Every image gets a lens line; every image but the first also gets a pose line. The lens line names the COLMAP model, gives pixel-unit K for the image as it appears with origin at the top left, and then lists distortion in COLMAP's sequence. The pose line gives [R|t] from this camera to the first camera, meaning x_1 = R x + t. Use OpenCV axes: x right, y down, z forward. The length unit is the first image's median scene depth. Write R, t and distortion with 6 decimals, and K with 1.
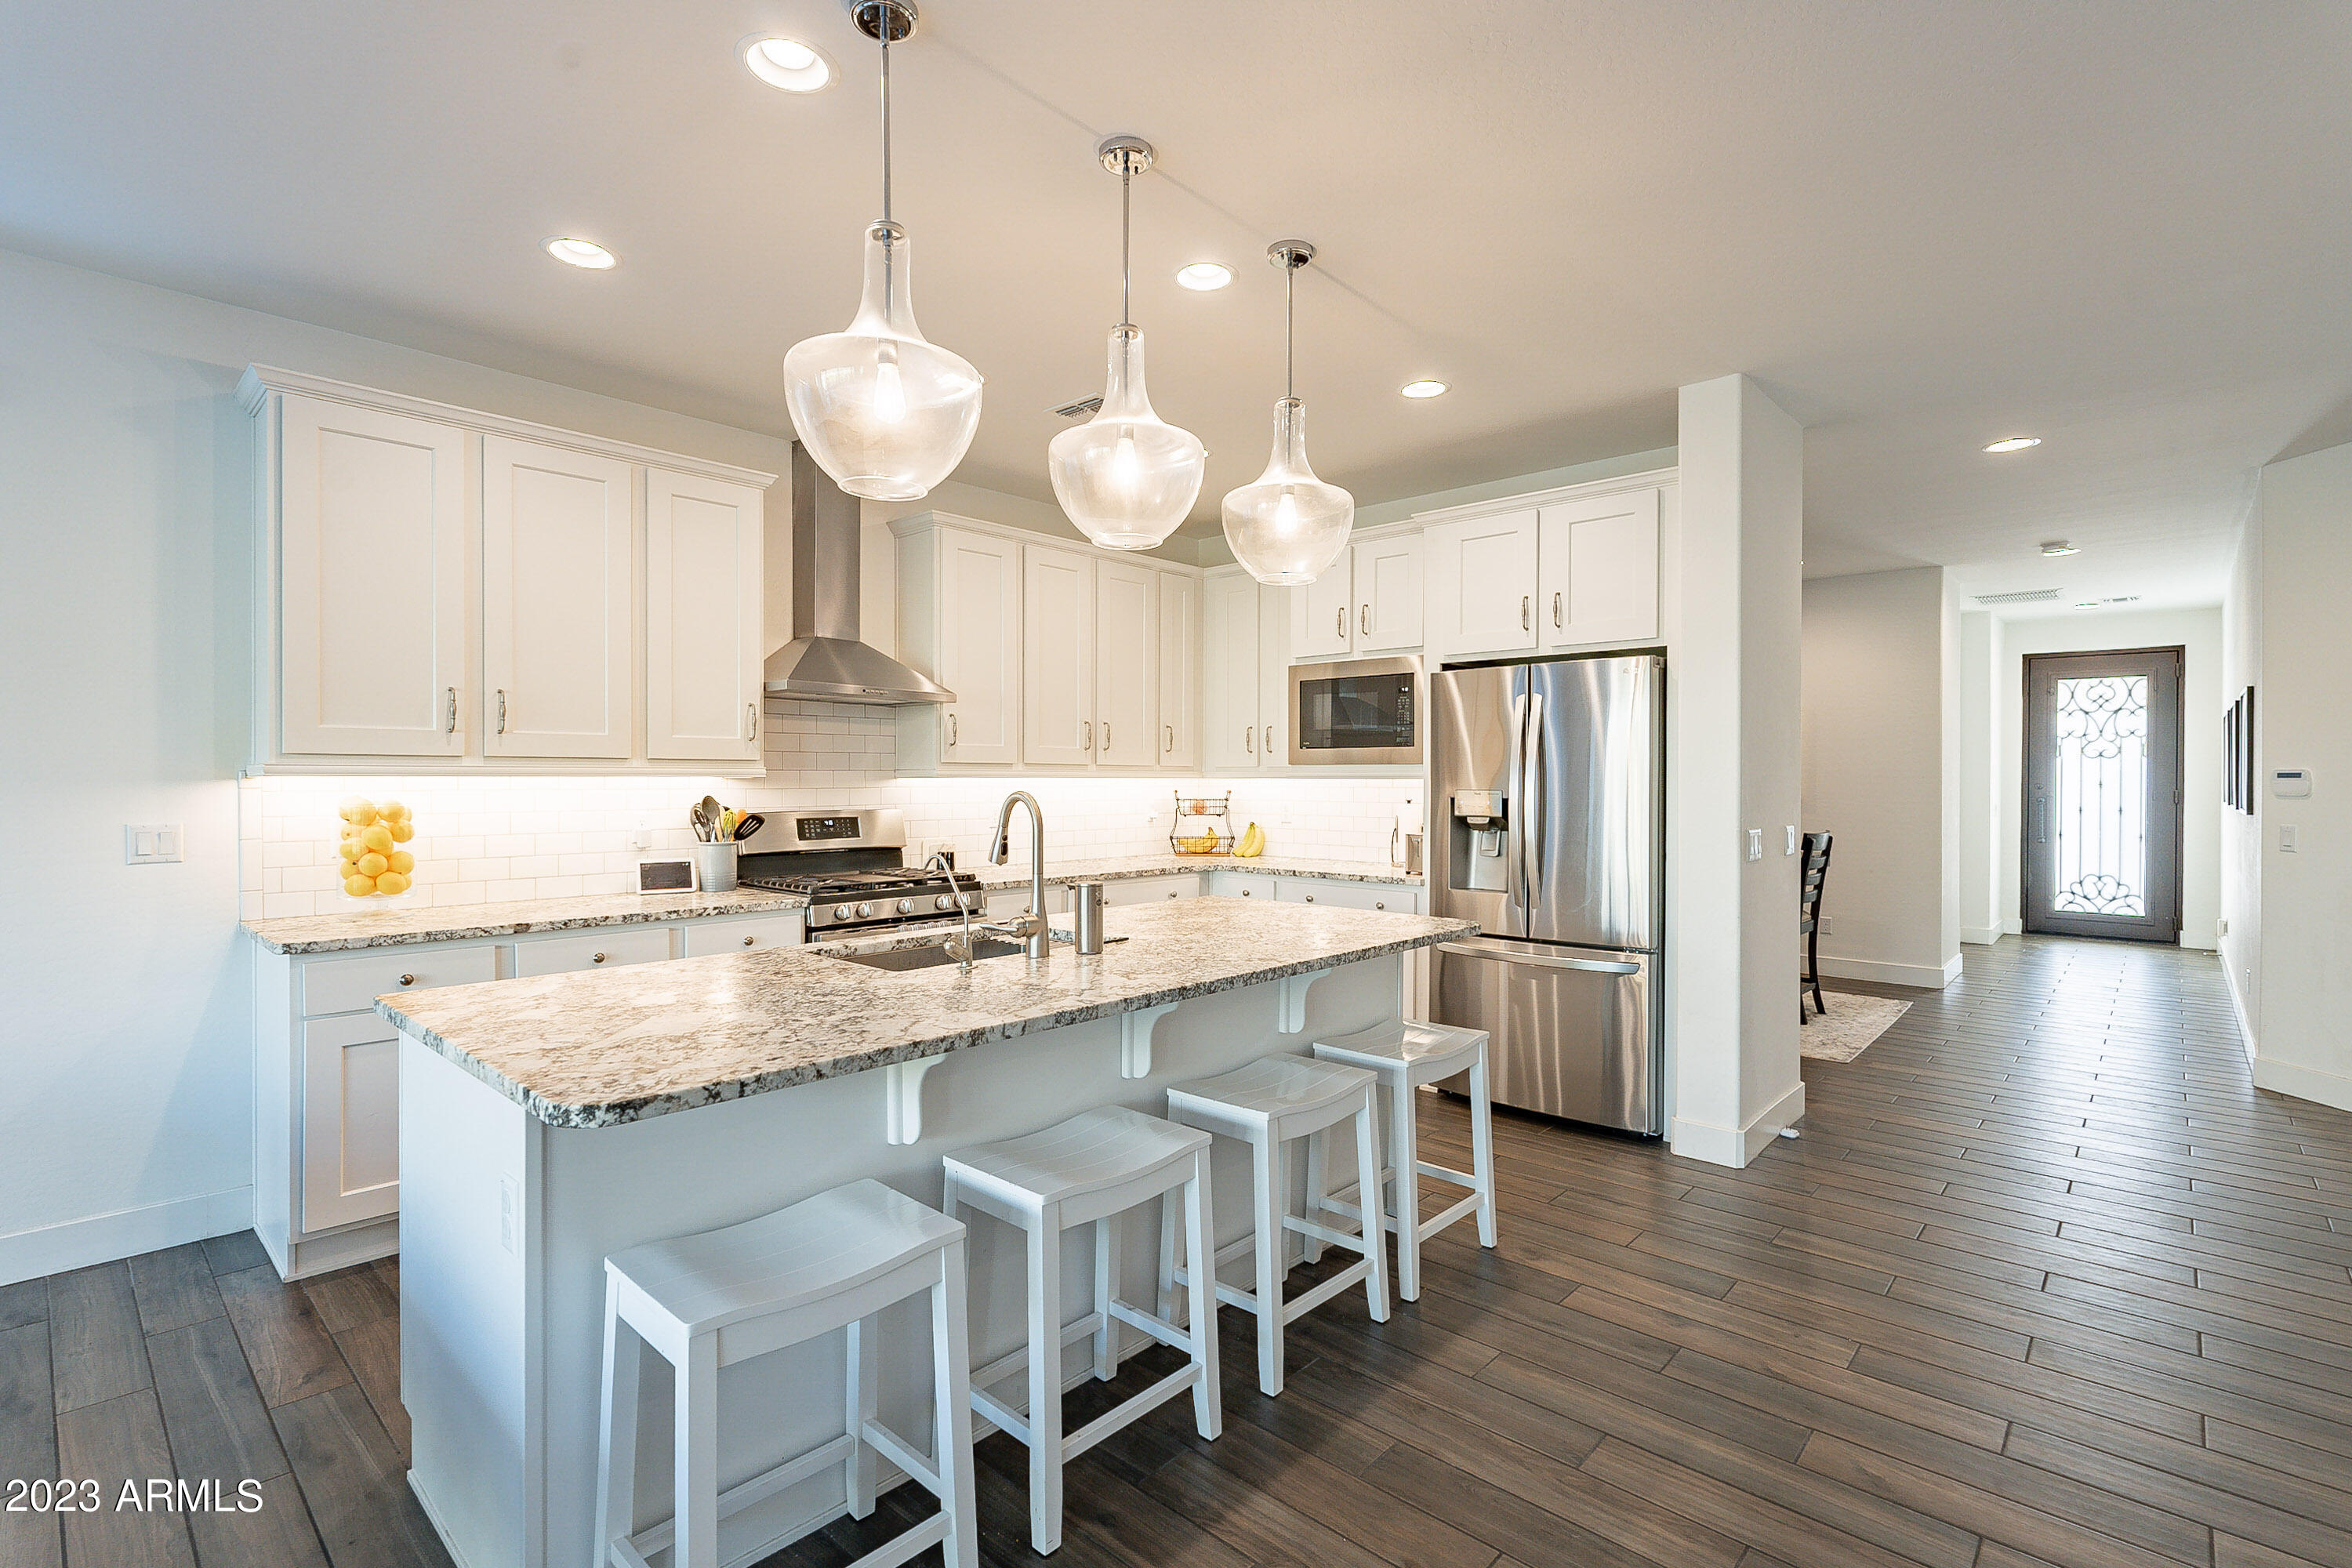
lens RADIAL K [[1072.8, 0, 1167.2], [0, 1072.8, 784.8], [0, 0, 1]] dist [-0.002154, -0.000196]
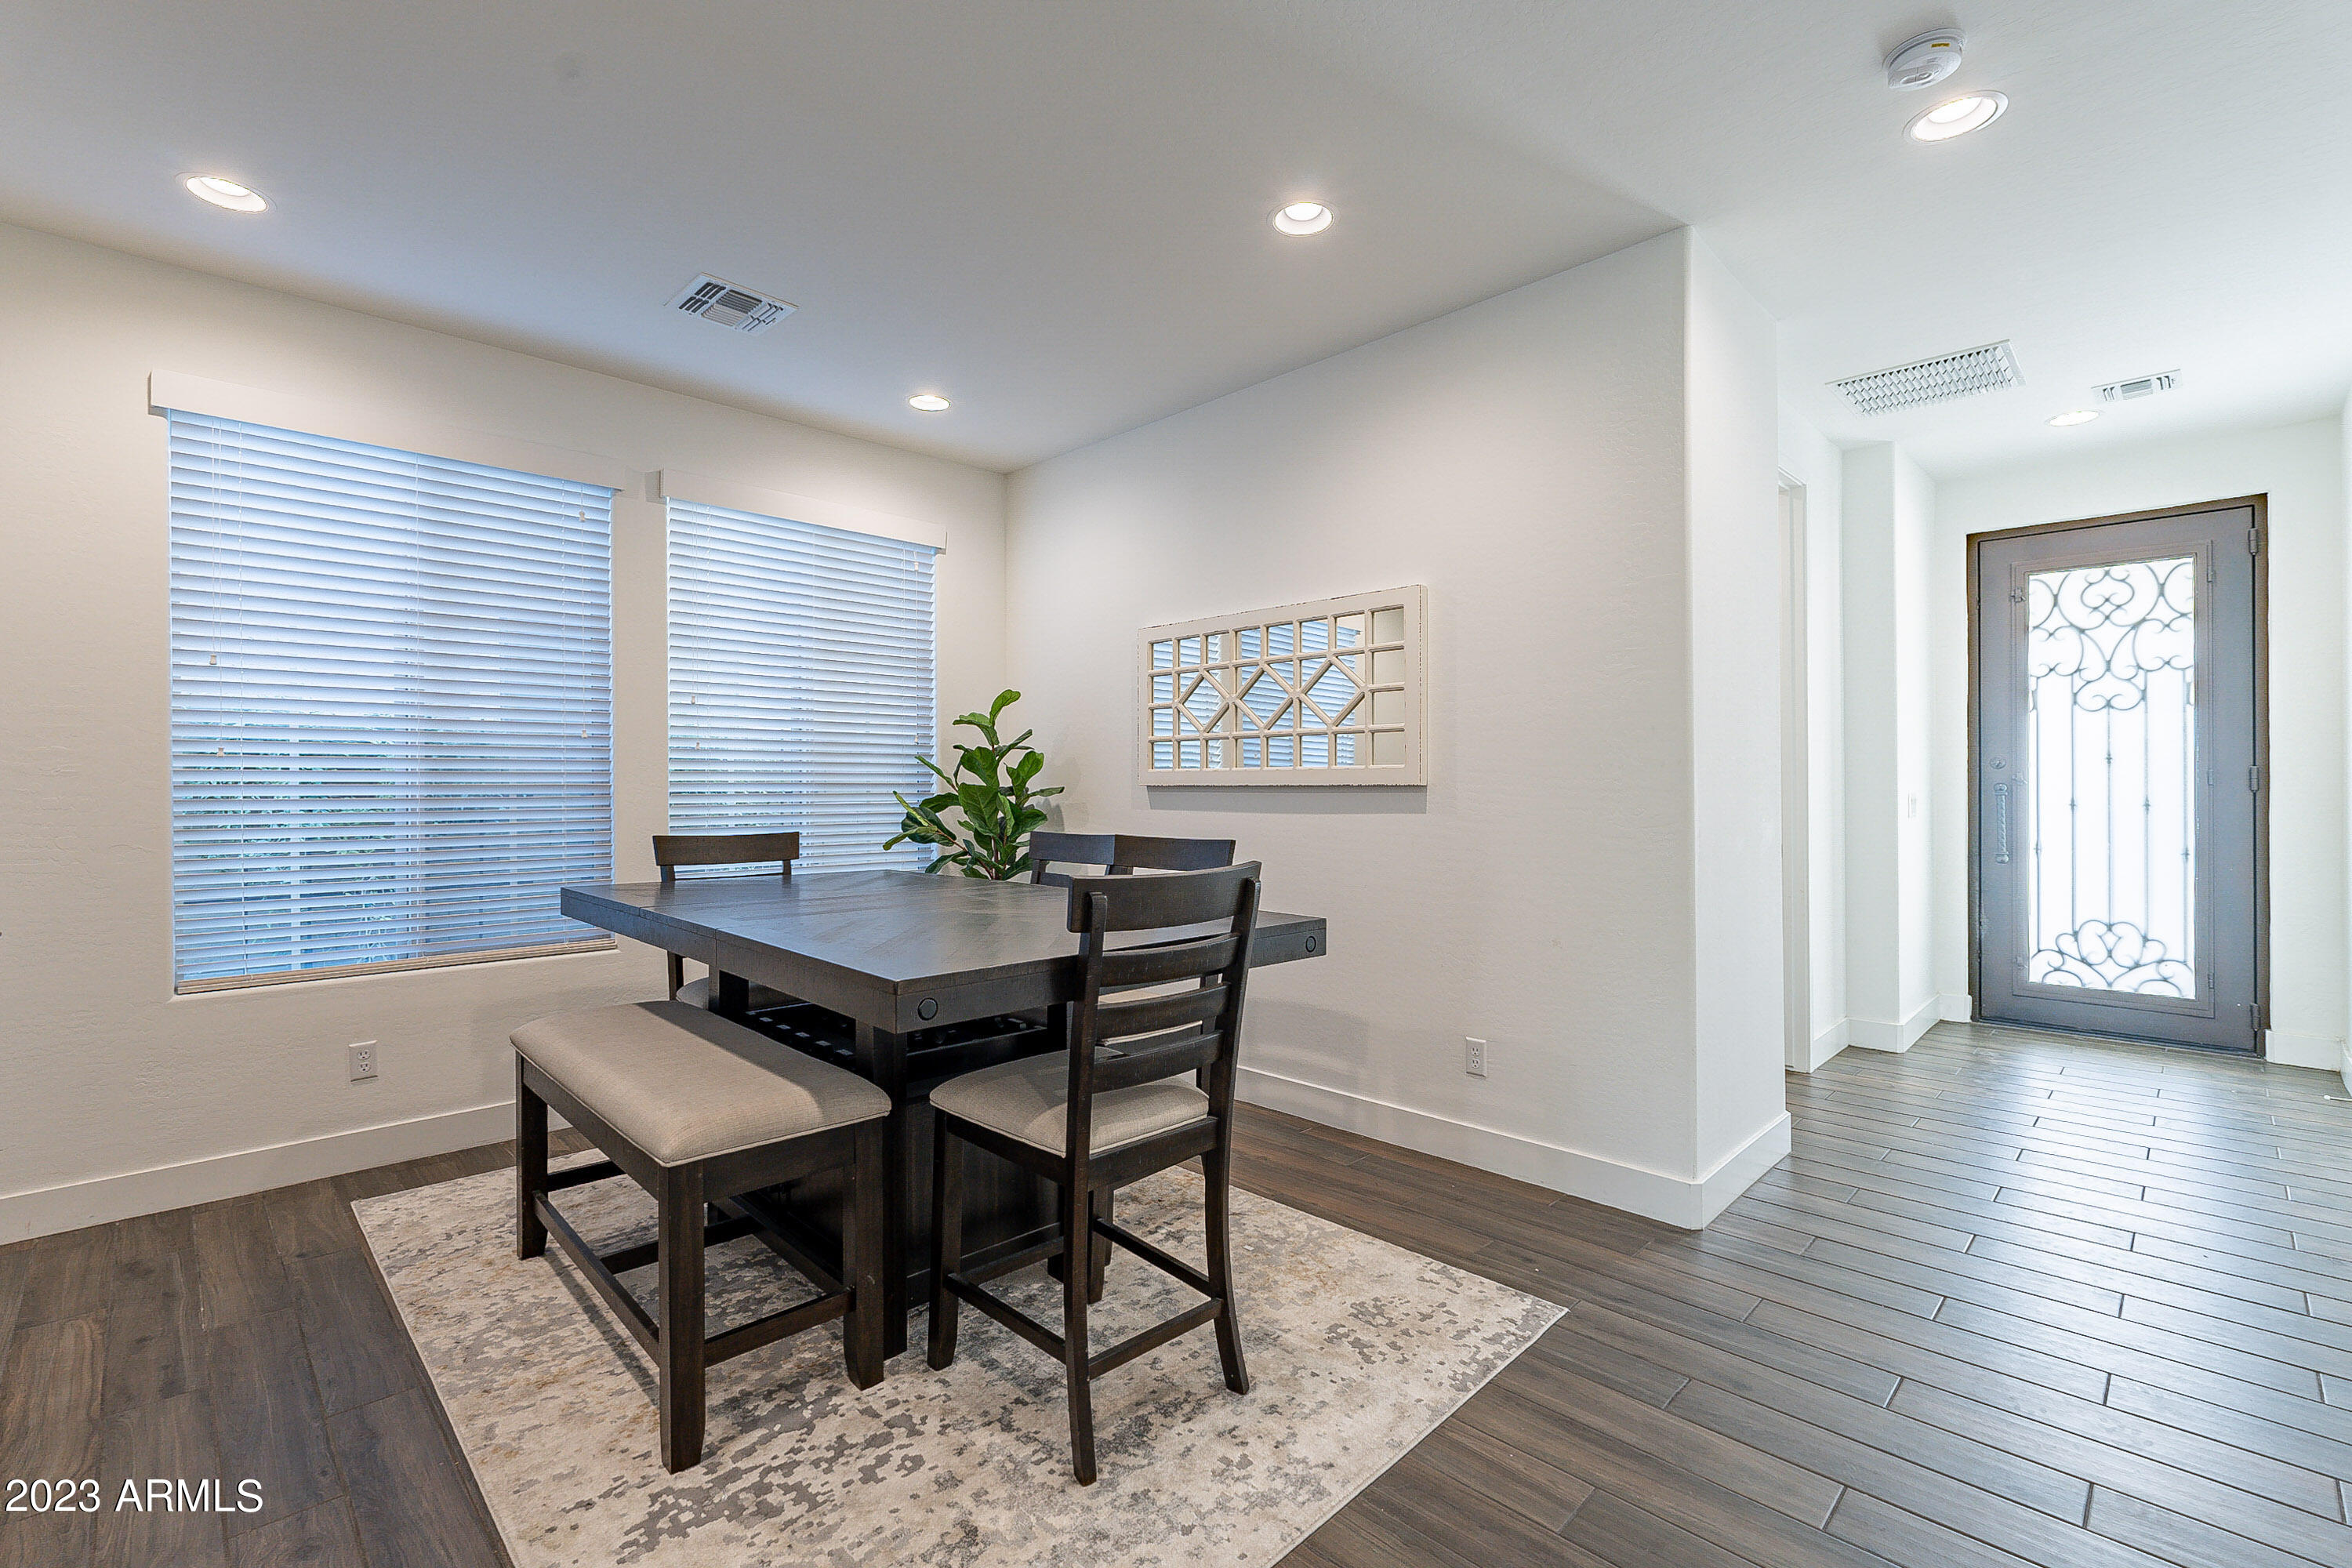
lens RADIAL K [[1030.4, 0, 1176.0], [0, 1030.4, 784.0], [0, 0, 1]] dist [0.001399, 0.000347]
pose [[0.998790, -0.010564, -0.048025, 0.791745], [0.010391, 0.999939, -0.003842, 0.019138], [0.048063, 0.003338, 0.998839, 0.846163]]
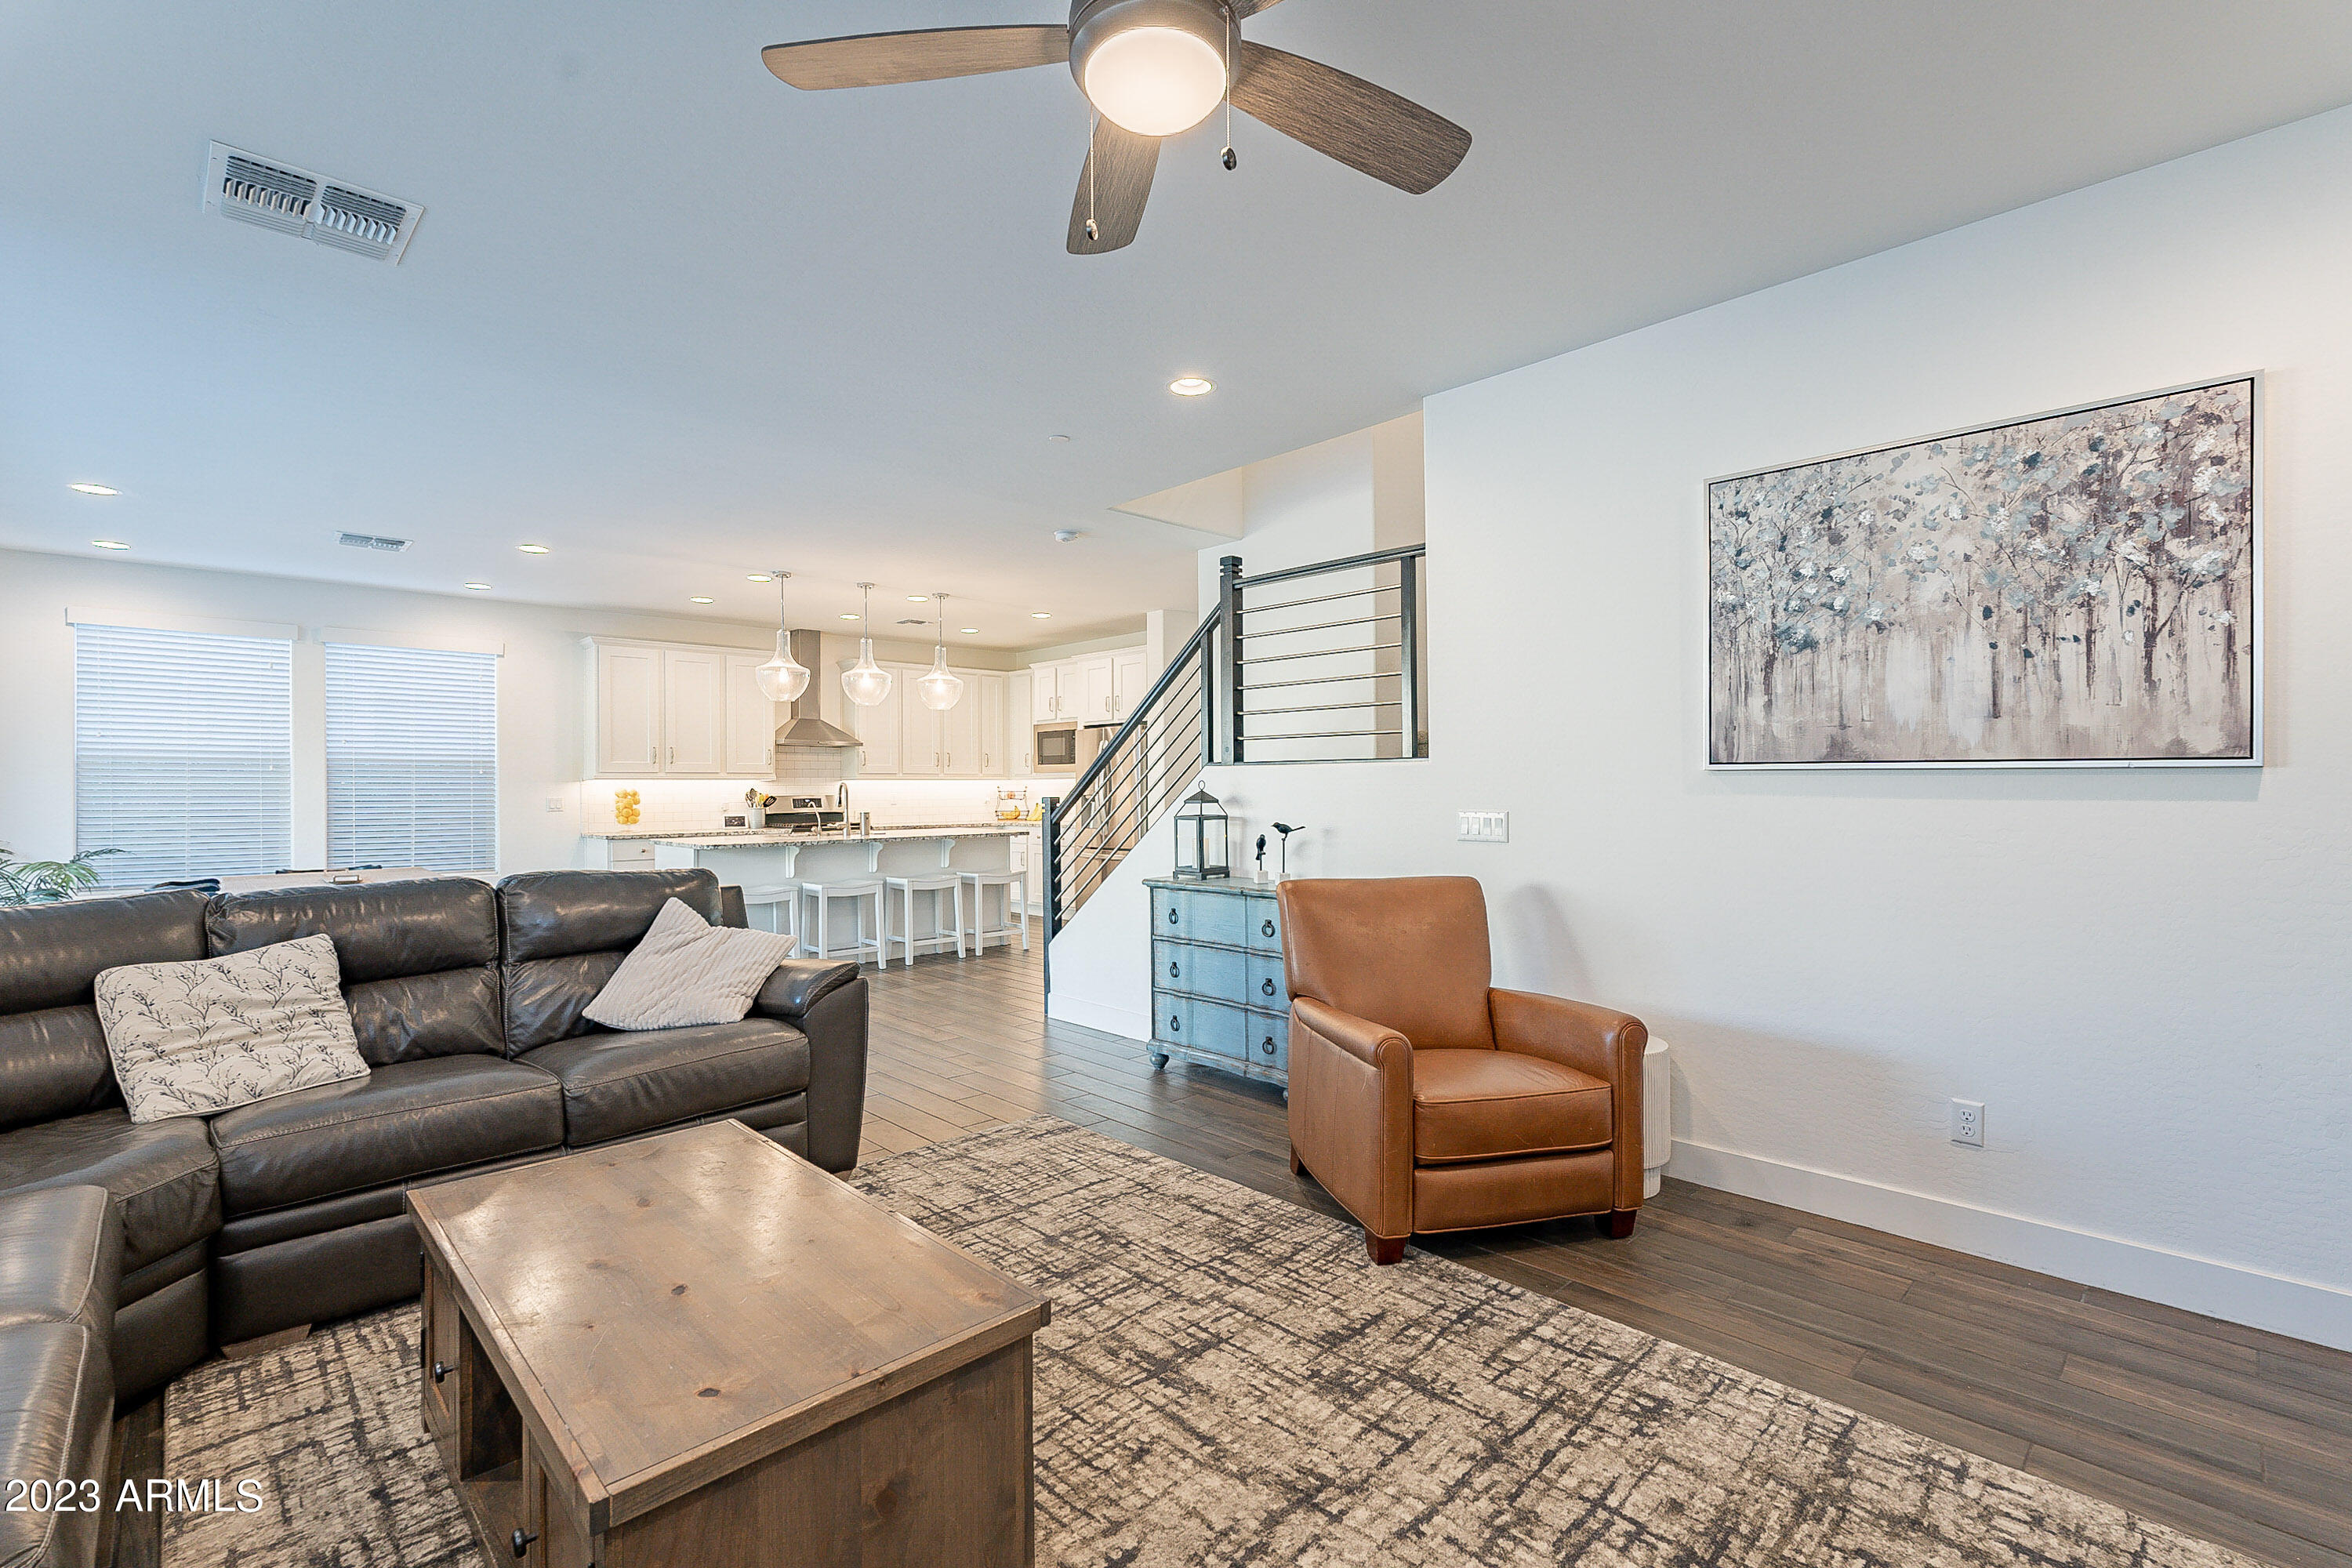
lens RADIAL K [[1030.4, 0, 1176.0], [0, 1030.4, 784.0], [0, 0, 1]] dist [0.001399, 0.000347]
pose [[0.998440, -0.007713, -0.055301, 0.535159], [0.007297, 0.999944, -0.007719, 0.021385], [0.055357, 0.007303, 0.998440, -1.033914]]
